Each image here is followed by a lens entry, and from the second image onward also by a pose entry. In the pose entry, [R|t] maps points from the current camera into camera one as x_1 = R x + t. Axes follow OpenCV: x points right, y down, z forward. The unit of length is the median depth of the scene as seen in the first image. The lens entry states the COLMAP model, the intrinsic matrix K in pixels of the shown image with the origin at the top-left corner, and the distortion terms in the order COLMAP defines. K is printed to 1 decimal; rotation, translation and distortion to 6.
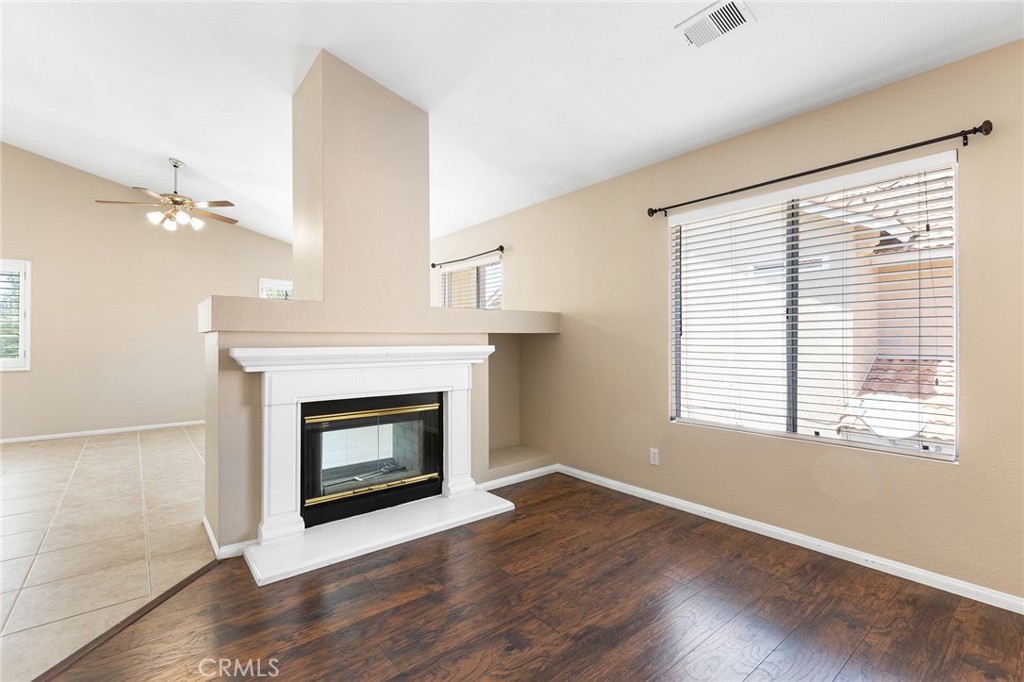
lens RADIAL K [[460.4, 0, 517.9], [0, 460.4, 338.9], [0, 0, 1]] dist [0.002534, 0.000130]
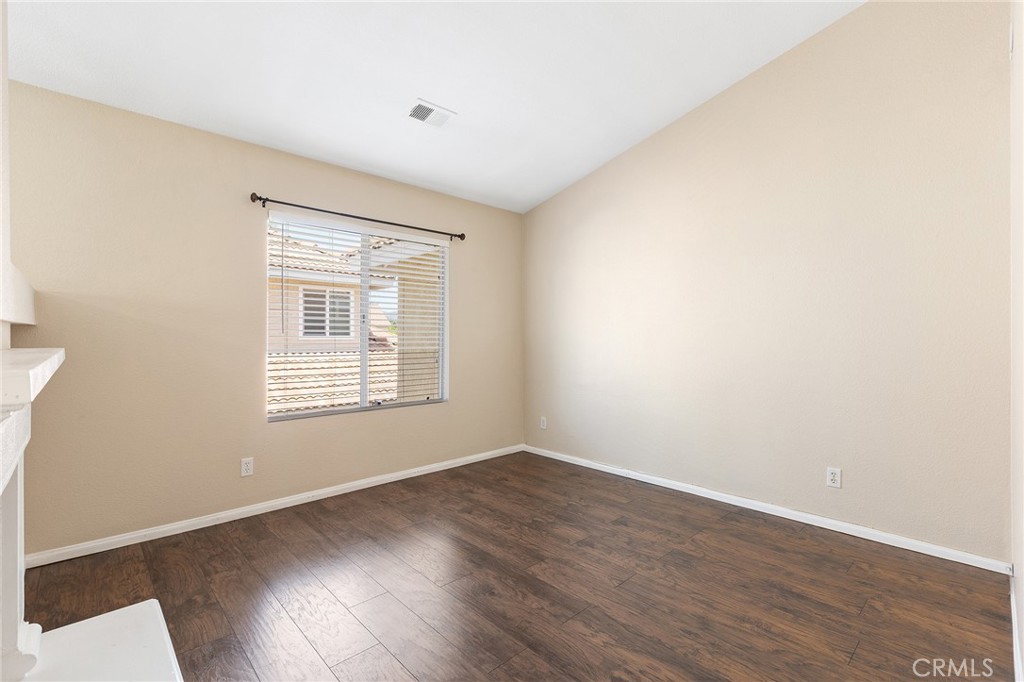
lens RADIAL K [[460.4, 0, 517.8], [0, 460.4, 340.8], [0, 0, 1]] dist [0.002534, 0.000130]
pose [[-0.070549, -0.005760, 0.997492, -0.762889], [-0.005948, 0.999968, 0.005354, -0.000811], [-0.997491, -0.005555, -0.070581, 0.633245]]
